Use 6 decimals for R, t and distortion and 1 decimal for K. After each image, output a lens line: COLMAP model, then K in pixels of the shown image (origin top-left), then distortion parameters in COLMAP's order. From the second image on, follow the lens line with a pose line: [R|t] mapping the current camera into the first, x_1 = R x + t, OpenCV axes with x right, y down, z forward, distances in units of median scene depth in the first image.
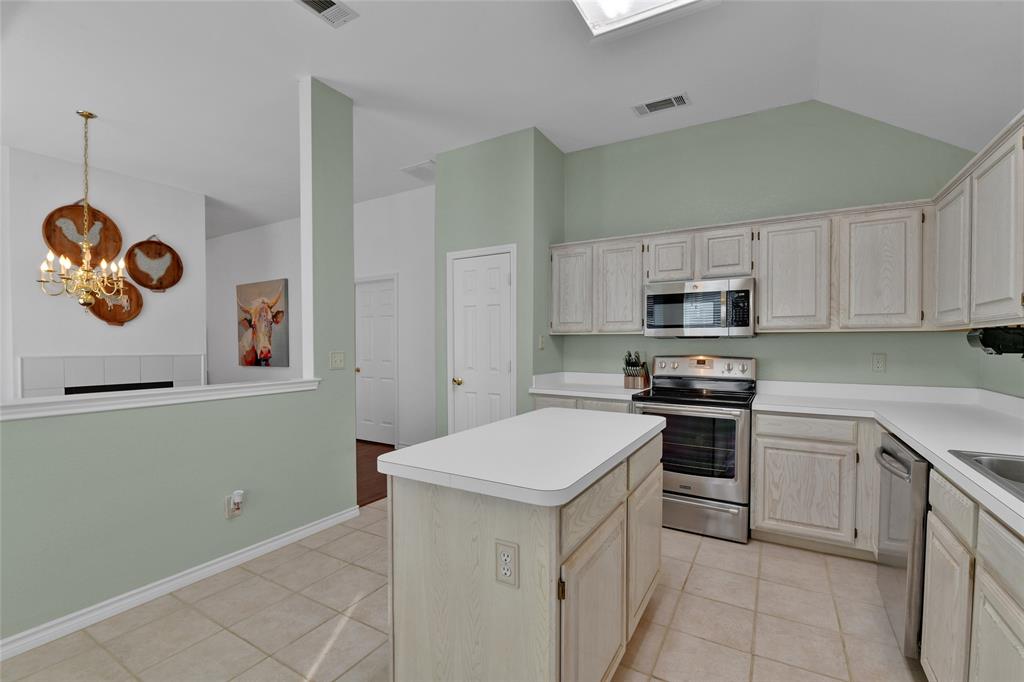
lens RADIAL K [[448.1, 0, 517.0], [0, 448.1, 351.0], [0, 0, 1]] dist [-0.002642, -0.006553]
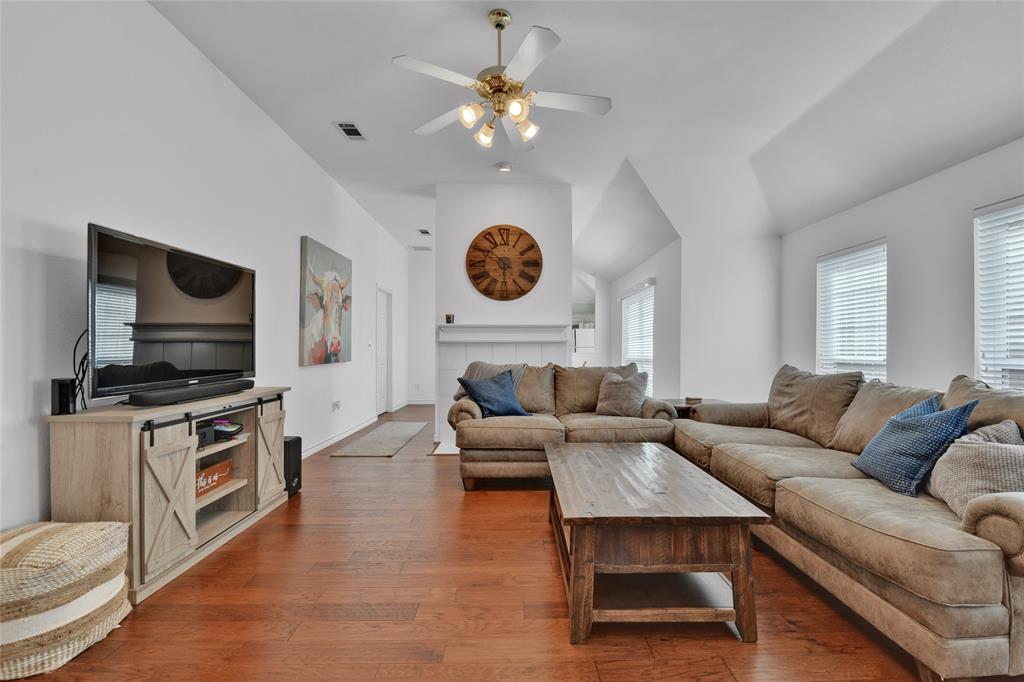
lens RADIAL K [[448.1, 0, 517.2], [0, 448.1, 343.0], [0, 0, 1]] dist [-0.002642, -0.006553]
pose [[-0.526054, 0.015351, 0.850313, -1.987649], [0.015413, 0.999845, -0.008515, 0.016673], [-0.850312, 0.008626, -0.526209, 1.645707]]
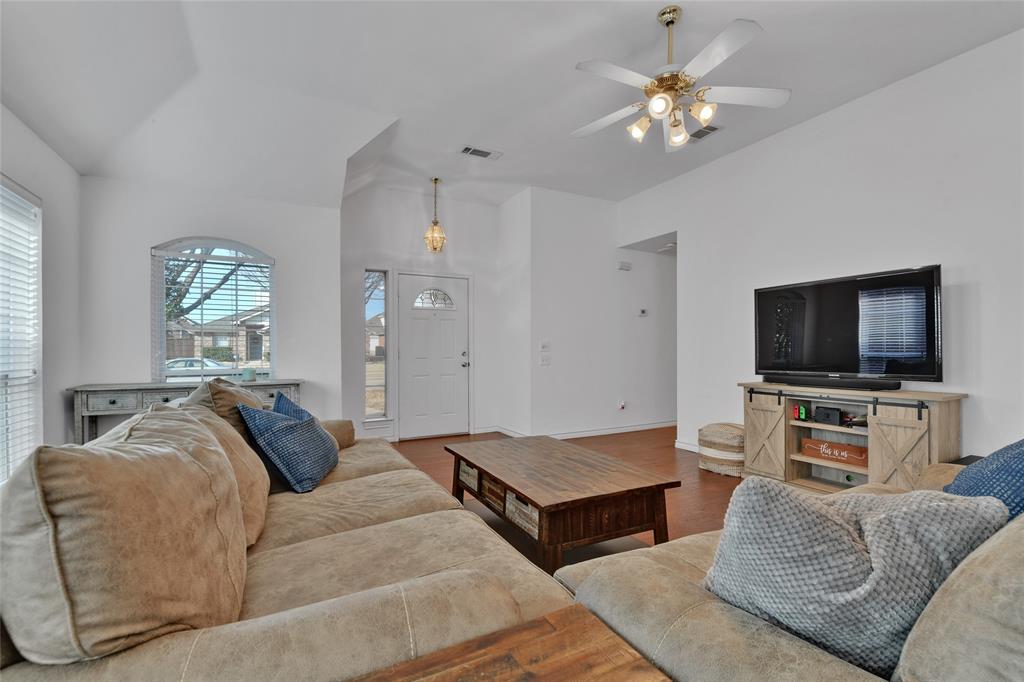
lens RADIAL K [[442.7, 0, 519.5], [0, 442.7, 350.2], [0, 0, 1]] dist [0.001035, 0.000075]
pose [[0.859153, 0.004218, -0.511701, -1.375529], [-0.007533, 0.999962, -0.004406, 0.020222], [0.511663, 0.007640, 0.859152, 0.802309]]
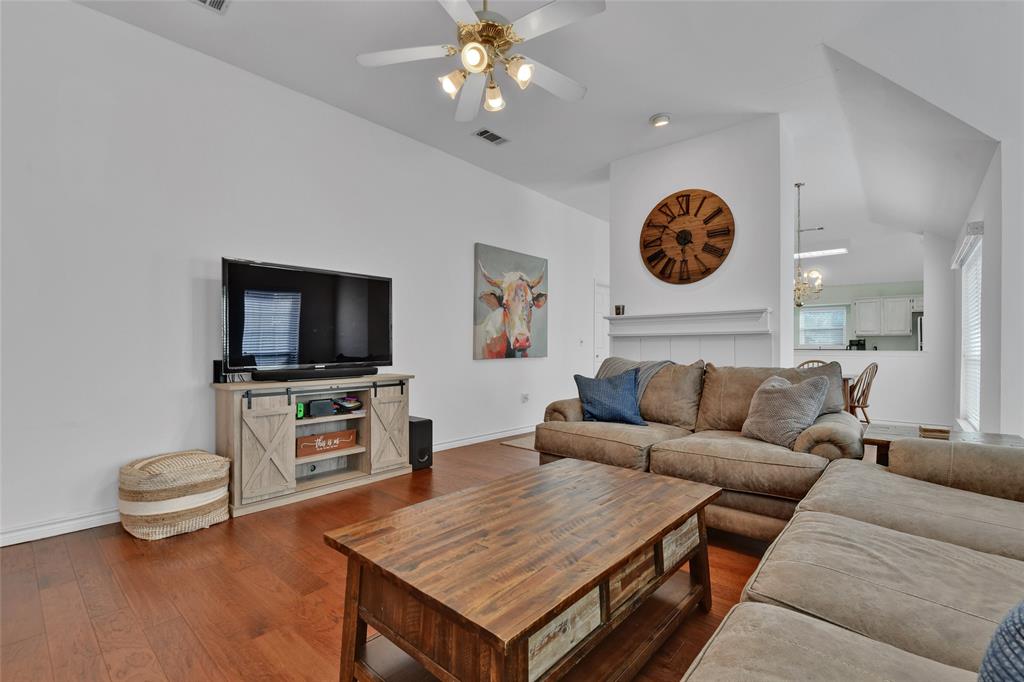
lens RADIAL K [[448.1, 0, 525.7], [0, 448.1, 346.7], [0, 0, 1]] dist [-0.002642, -0.006553]
pose [[0.173077, 0.008500, 0.984872, -1.972343], [0.014421, 0.999834, -0.011164, 0.034214], [-0.984803, 0.016135, 0.172925, 1.233986]]
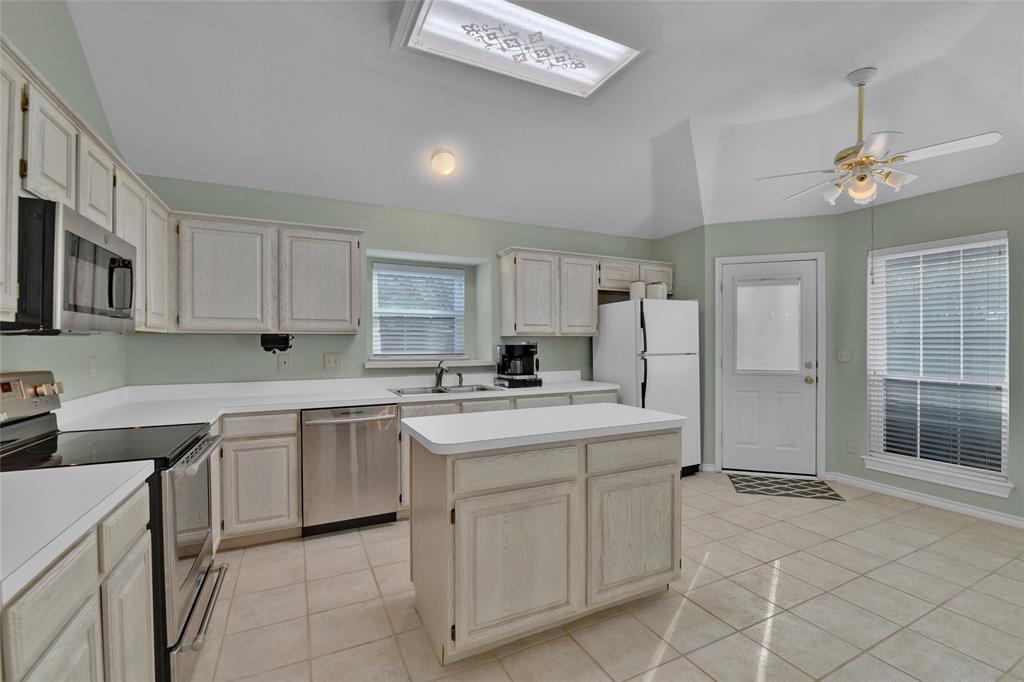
lens RADIAL K [[448.1, 0, 520.3], [0, 448.1, 346.1], [0, 0, 1]] dist [-0.002642, -0.006553]
pose [[-0.840532, -0.003492, 0.541751, -0.212691], [0.009856, 0.999715, 0.021735, -0.015410], [-0.541672, 0.023608, -0.840258, 0.829978]]
